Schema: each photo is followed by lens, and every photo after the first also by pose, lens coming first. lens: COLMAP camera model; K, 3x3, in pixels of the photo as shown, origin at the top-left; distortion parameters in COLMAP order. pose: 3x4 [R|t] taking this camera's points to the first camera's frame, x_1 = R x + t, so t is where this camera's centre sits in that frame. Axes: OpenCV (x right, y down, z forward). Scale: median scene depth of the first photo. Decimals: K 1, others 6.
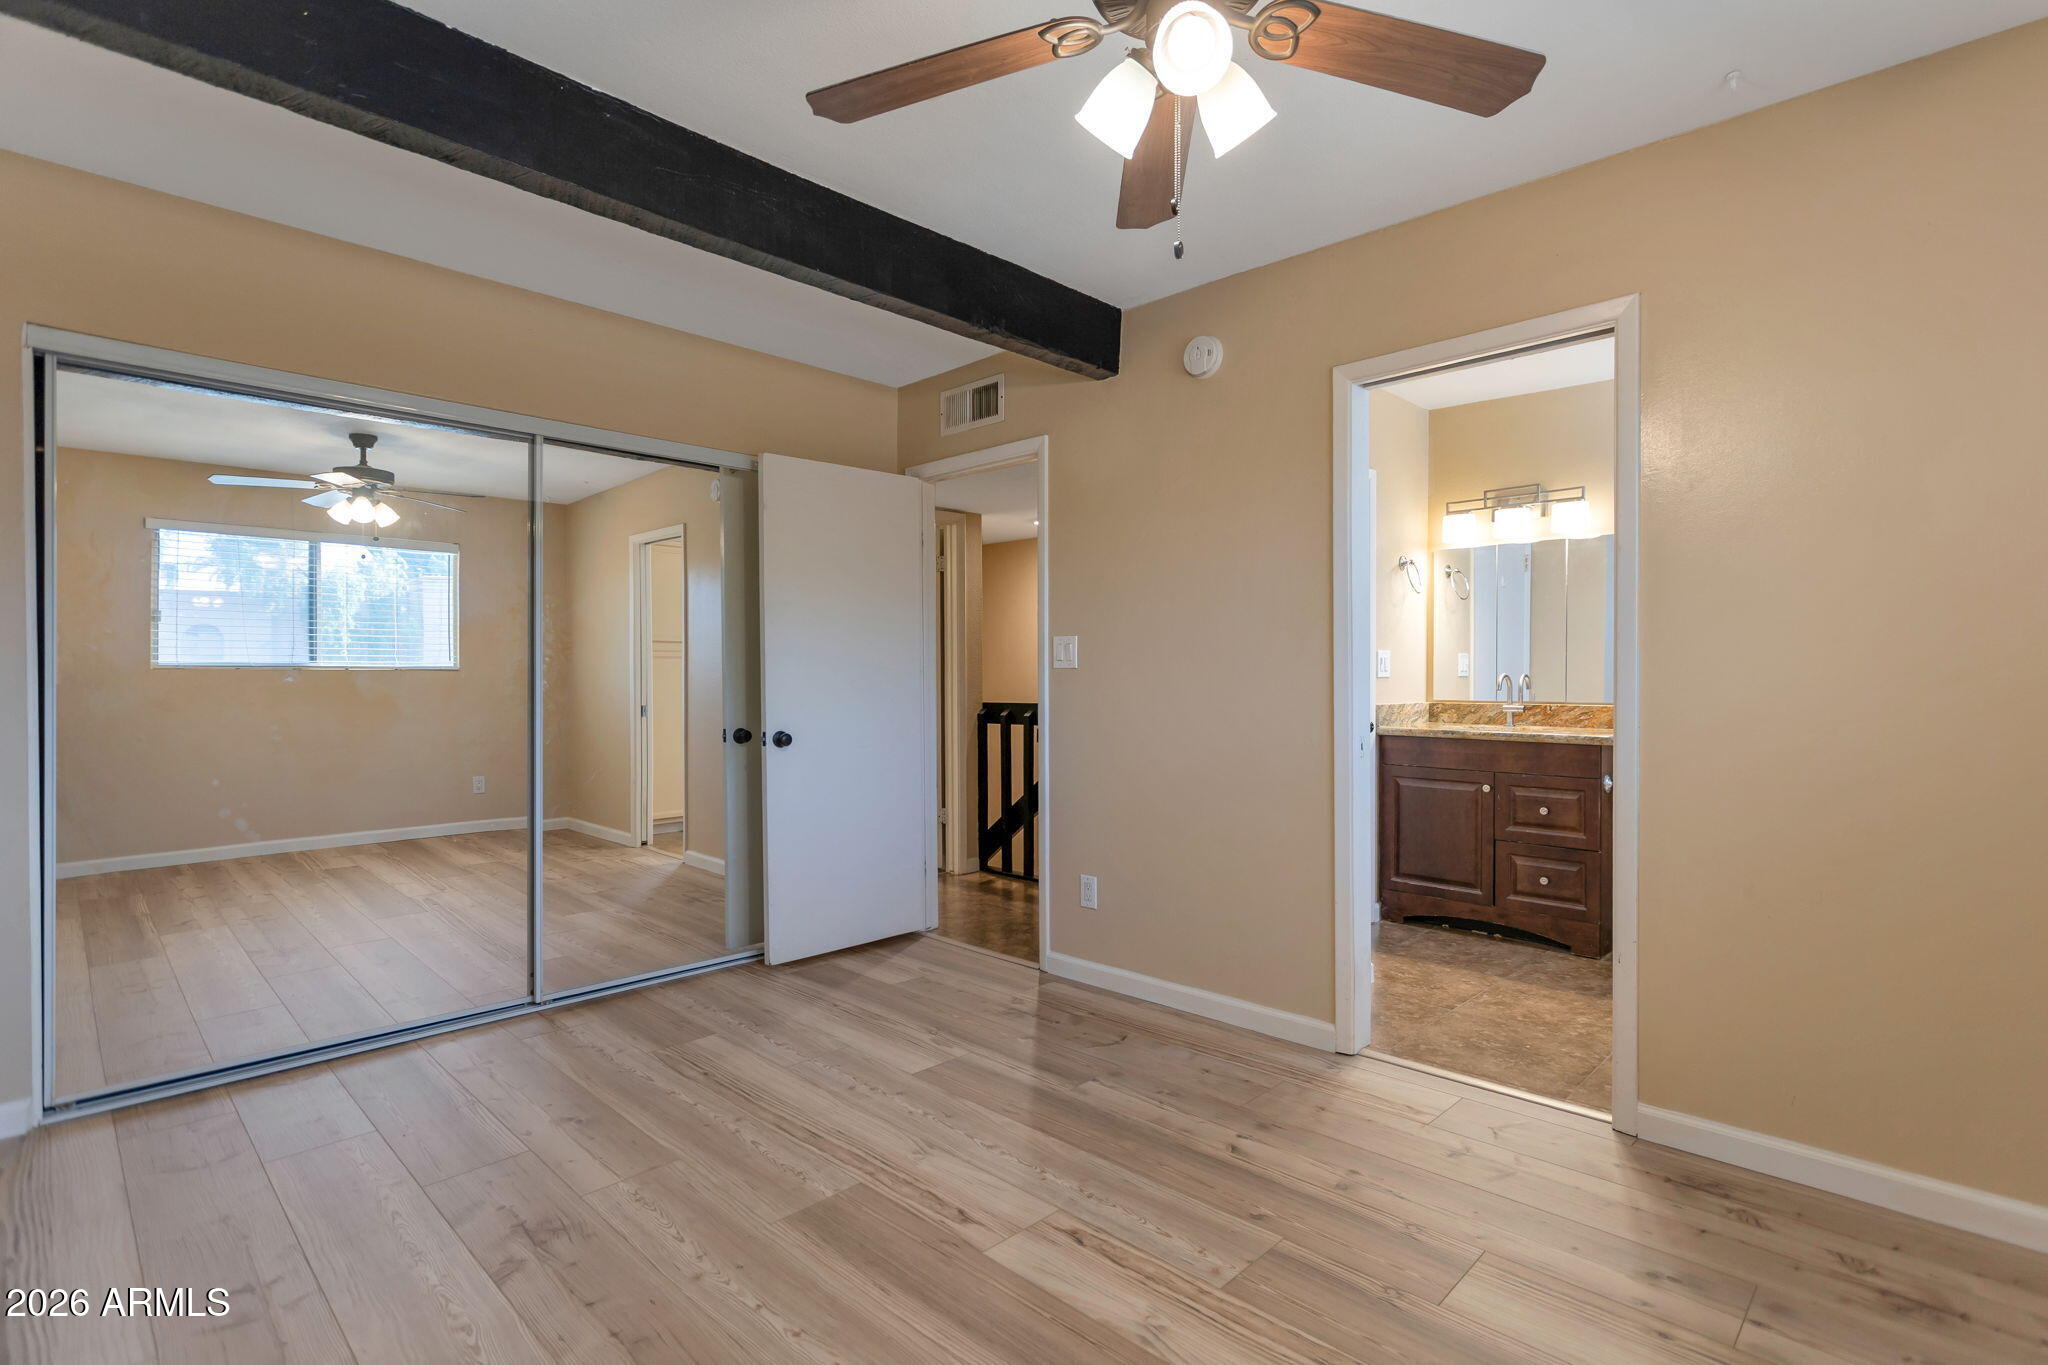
lens RADIAL K [[970.5, 0, 1024.0], [0, 970.5, 684.4], [0, 0, 1]] dist [0.001976, 0.001139]
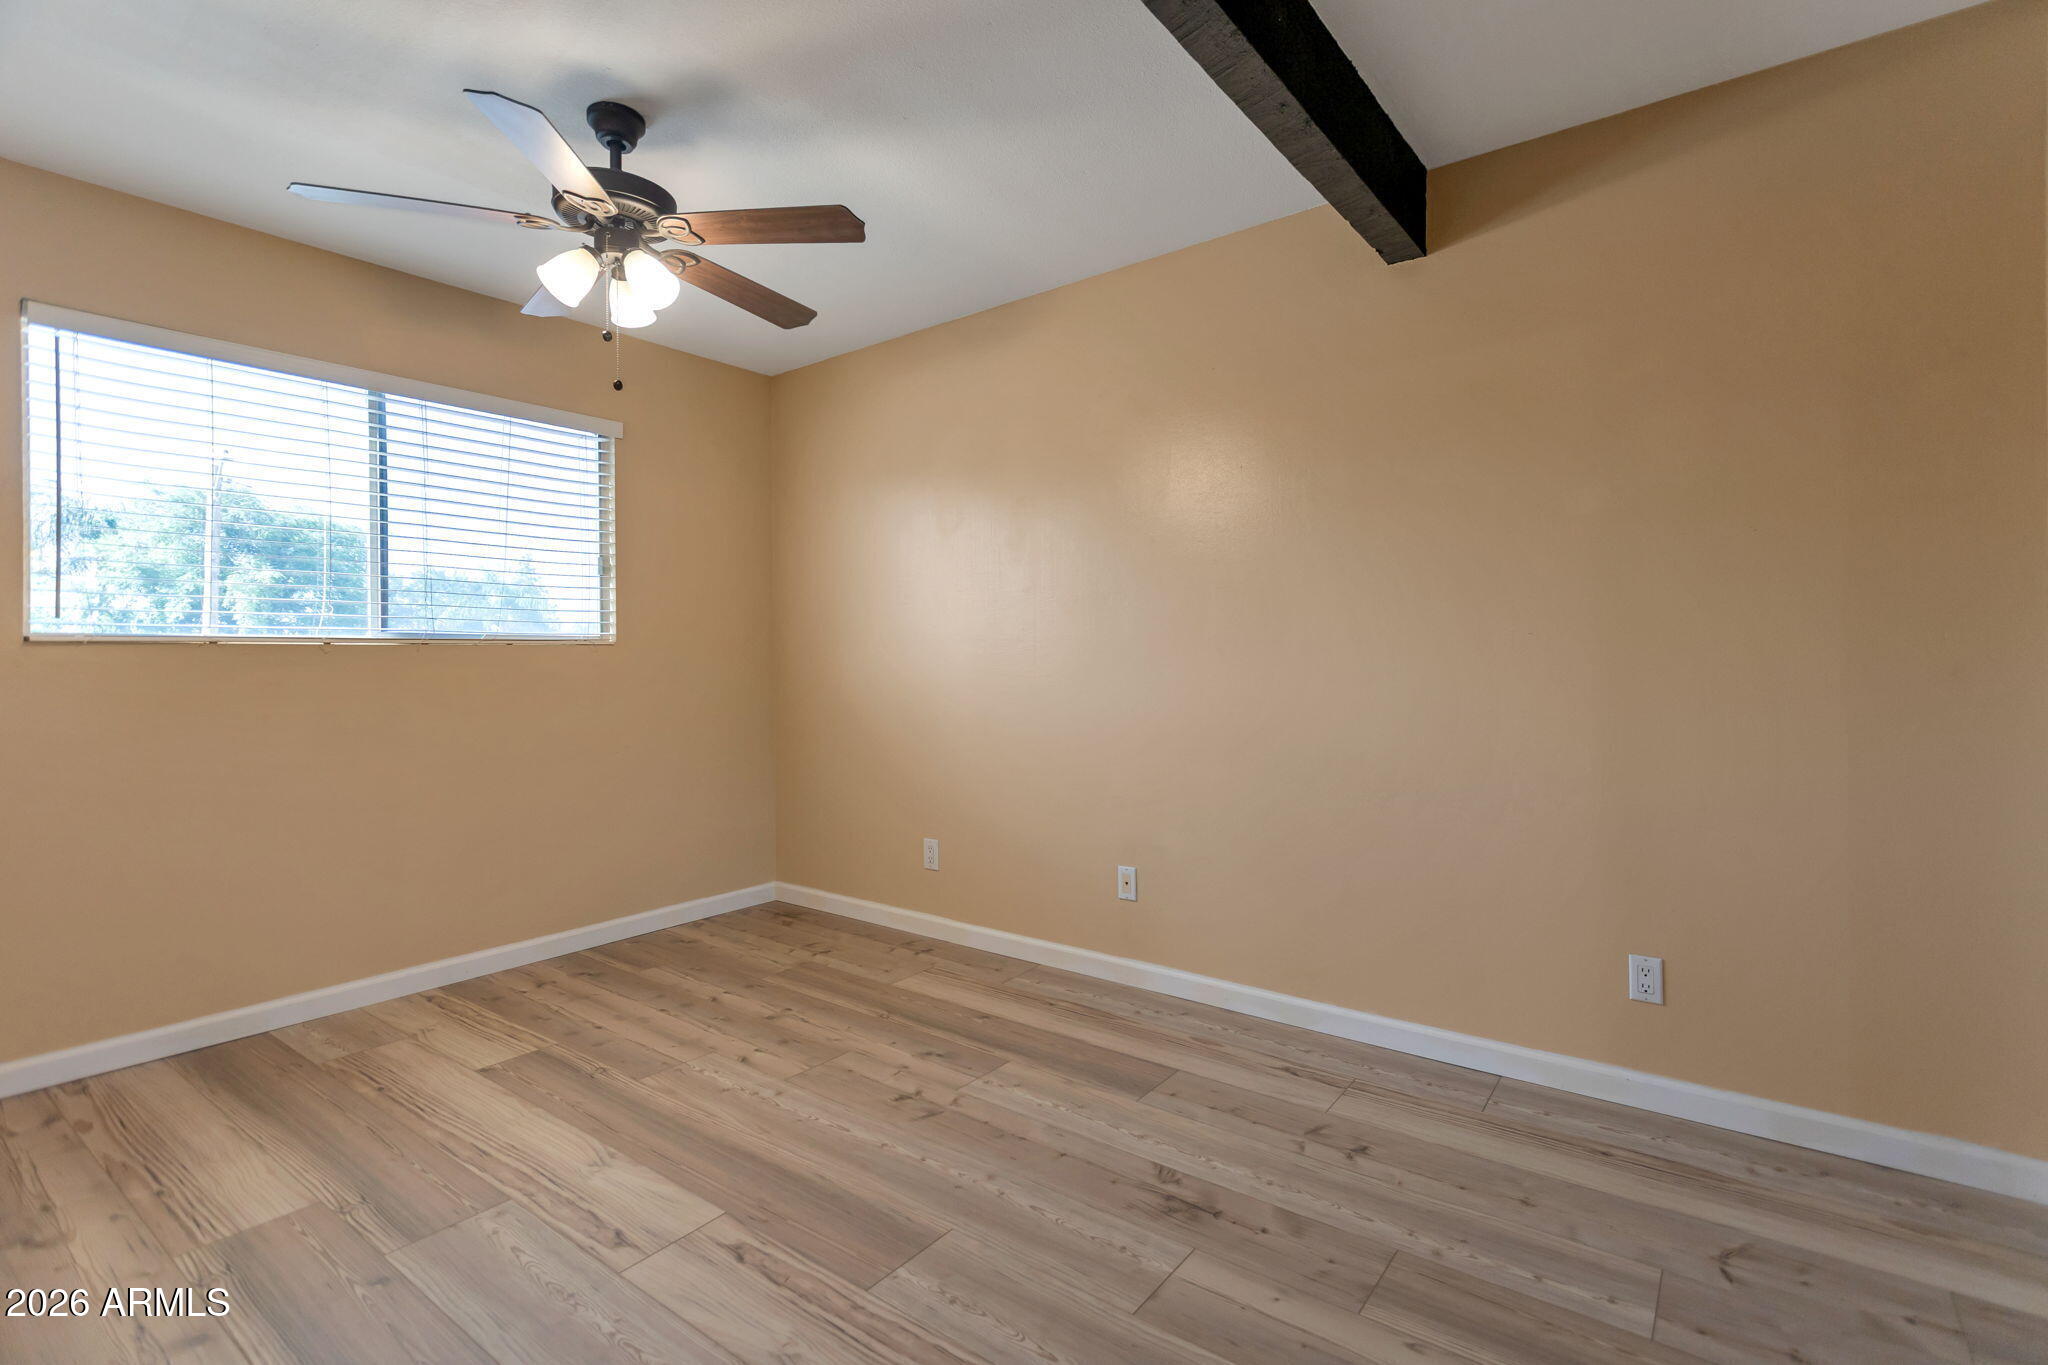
lens RADIAL K [[970.5, 0, 1025.1], [0, 970.5, 674.3], [0, 0, 1]] dist [0.001976, 0.001139]
pose [[-0.991244, 0.006657, -0.131878, -0.213961], [0.005084, 0.999912, 0.012257, 0.011820], [0.131948, 0.011479, -0.991190, 1.961588]]
